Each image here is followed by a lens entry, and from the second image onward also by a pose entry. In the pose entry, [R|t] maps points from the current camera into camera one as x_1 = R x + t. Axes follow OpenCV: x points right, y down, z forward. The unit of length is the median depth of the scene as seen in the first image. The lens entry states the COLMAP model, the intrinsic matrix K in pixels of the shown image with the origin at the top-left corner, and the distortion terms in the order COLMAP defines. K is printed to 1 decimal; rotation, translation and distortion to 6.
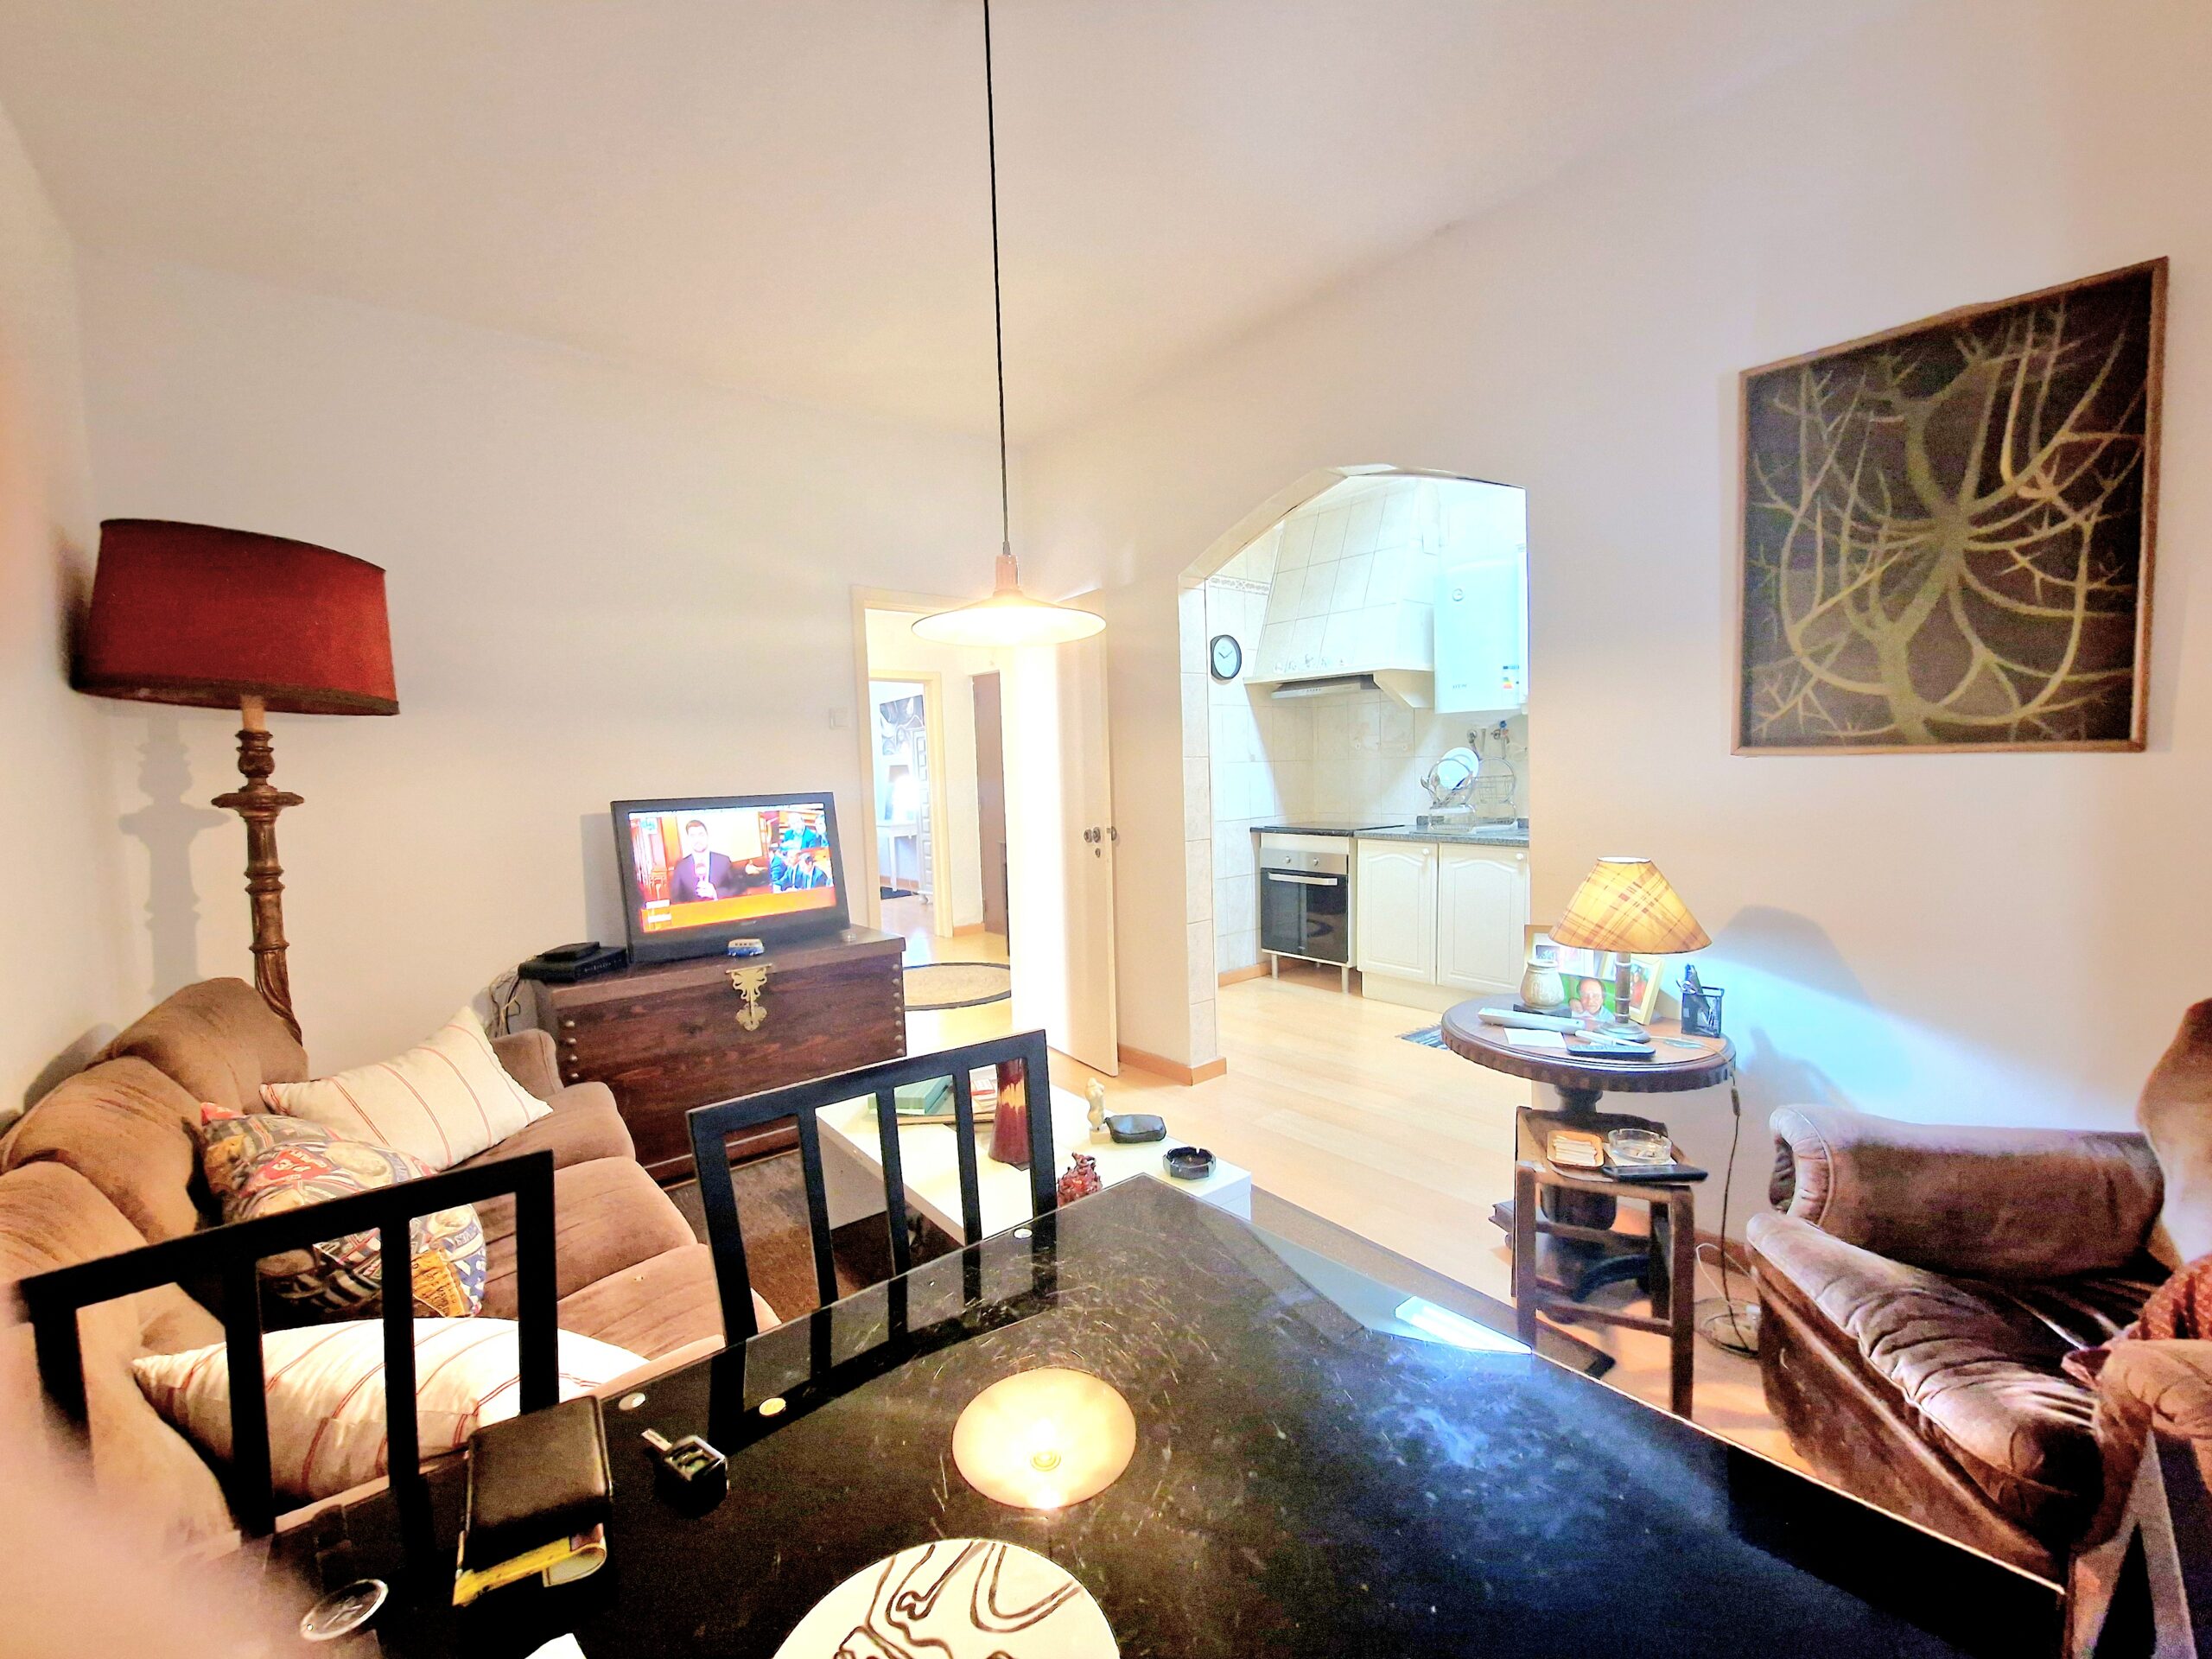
lens RADIAL K [[909.1, 0, 1084.6], [0, 909.1, 833.9], [0, 0, 1]] dist [-0.000886, -0.000848]
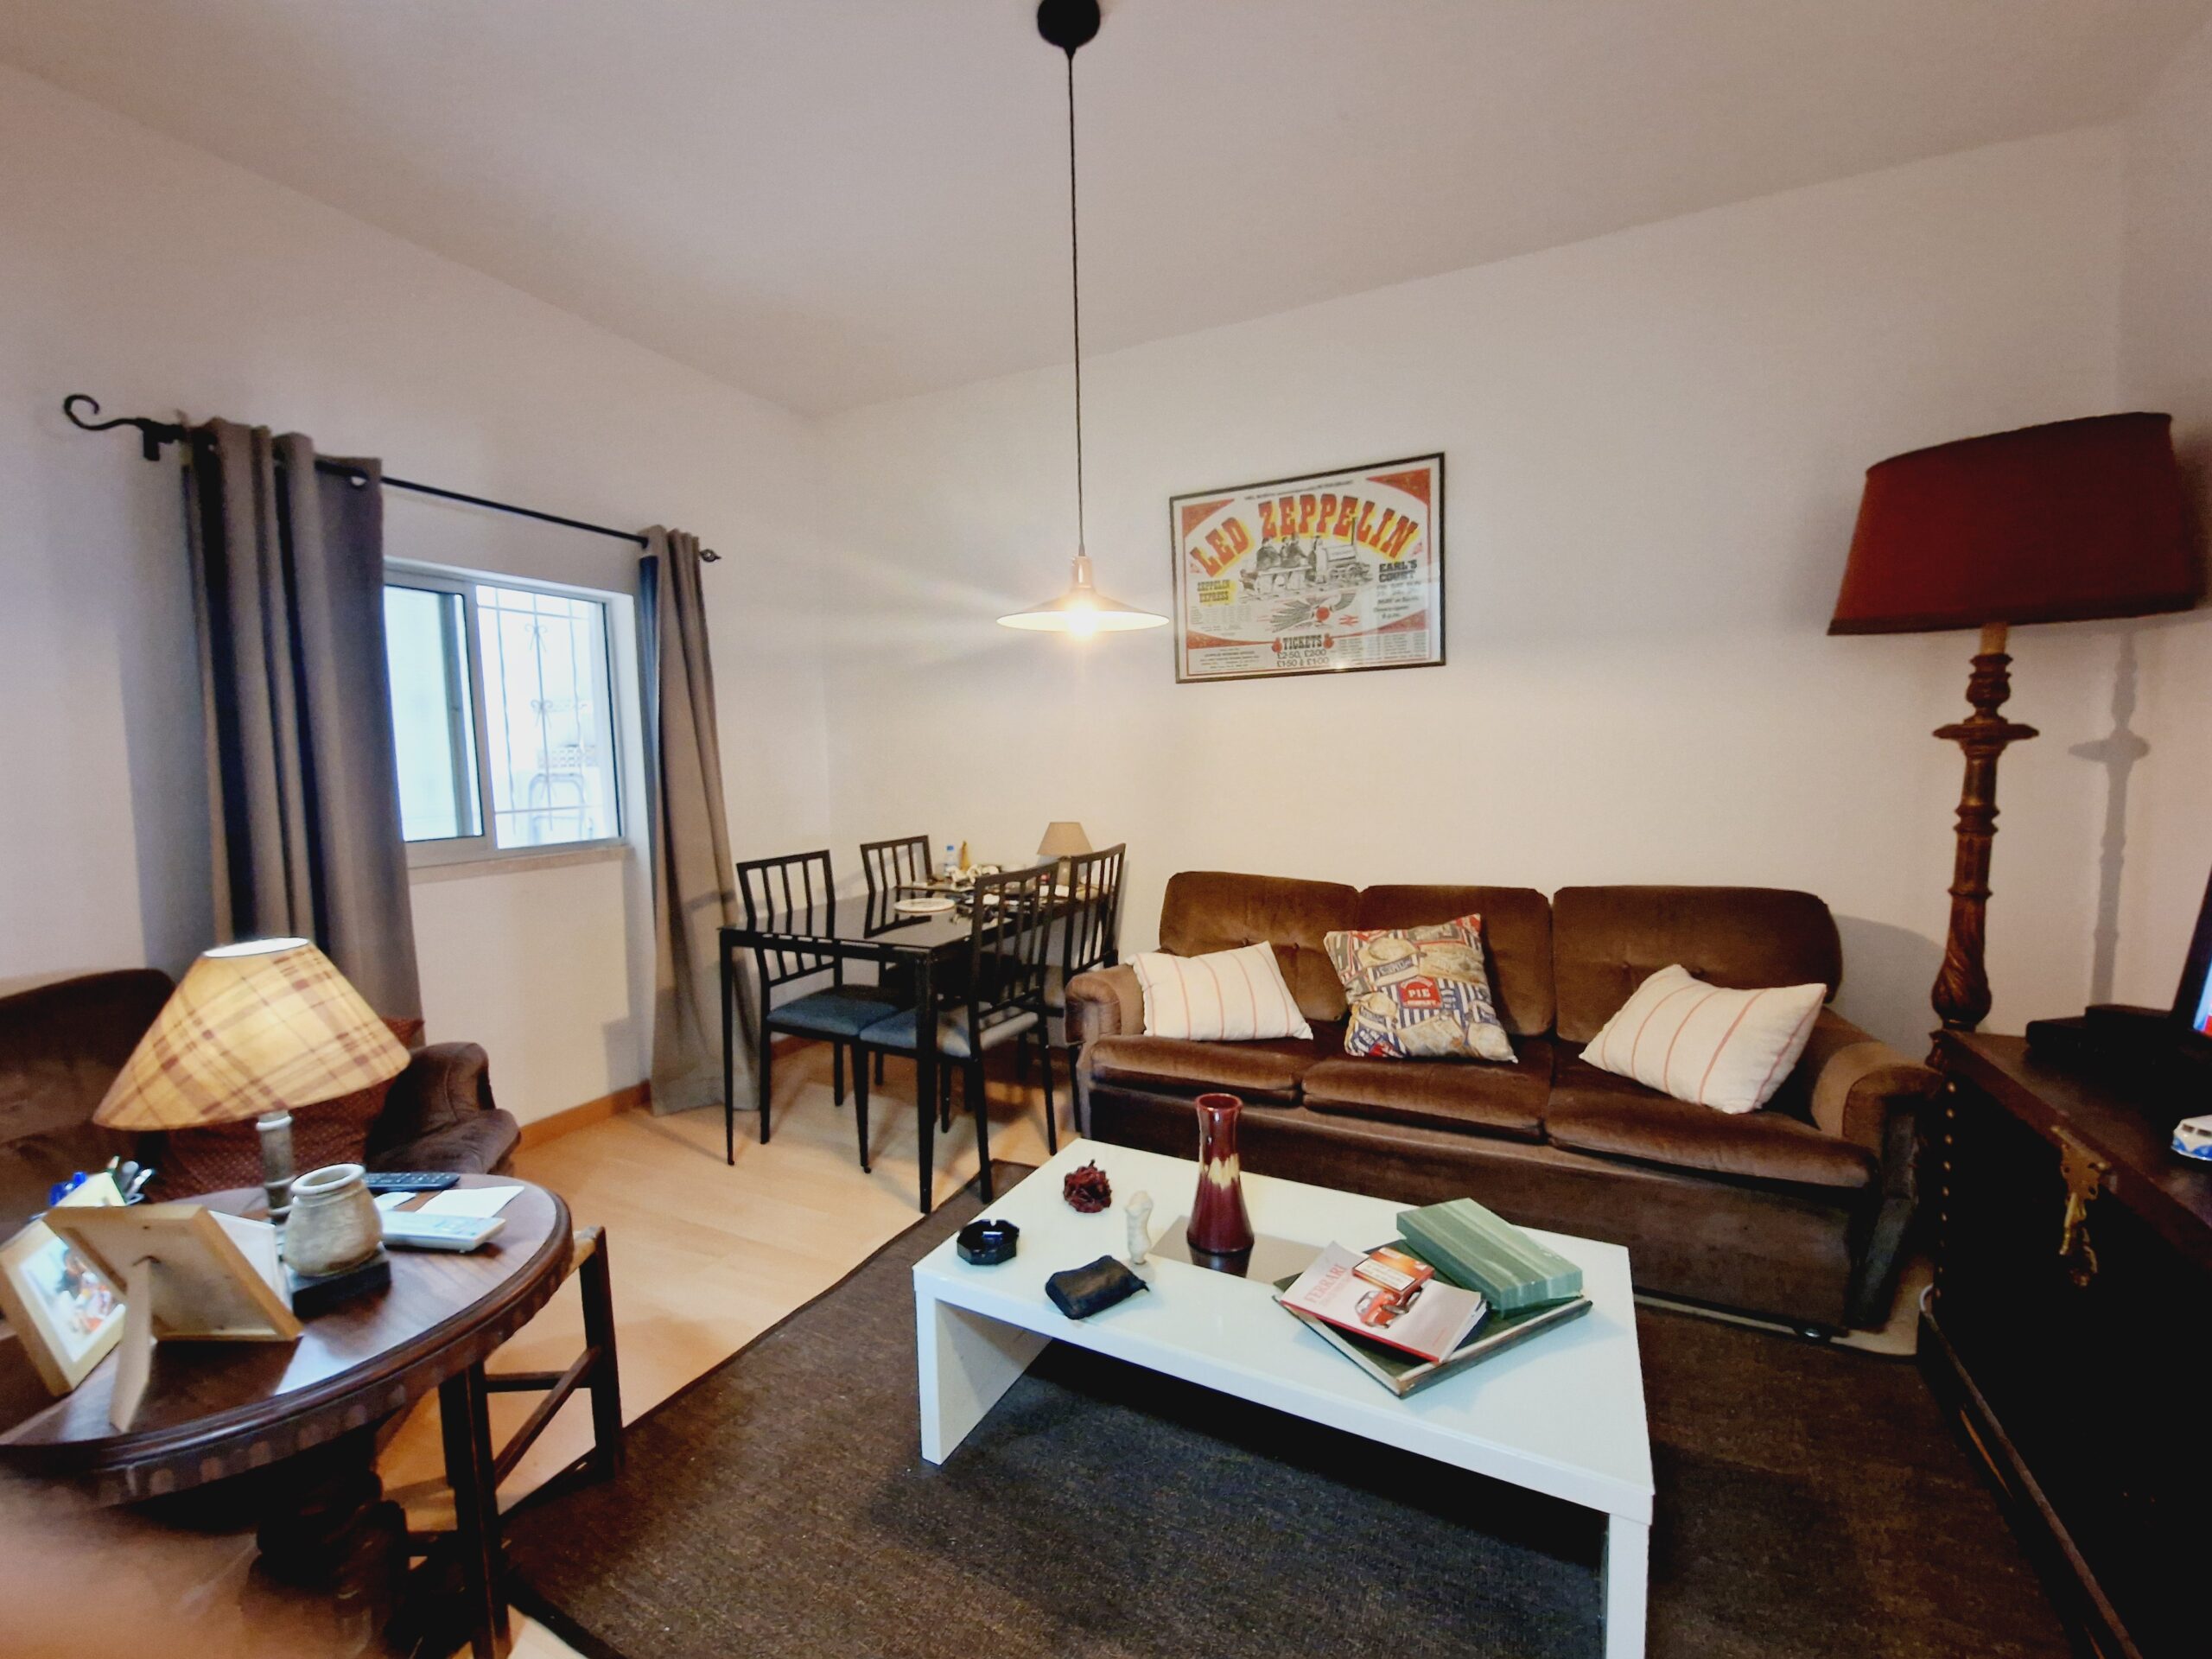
lens RADIAL K [[916.6, 0, 1104.5], [0, 916.6, 836.6], [0, 0, 1]] dist [-0.000073, -0.000169]
pose [[-0.902751, 0.091996, -0.420210, 0.271051], [0.025118, 0.986470, 0.162004, -0.102472], [0.429429, 0.135694, -0.892848, 1.421937]]
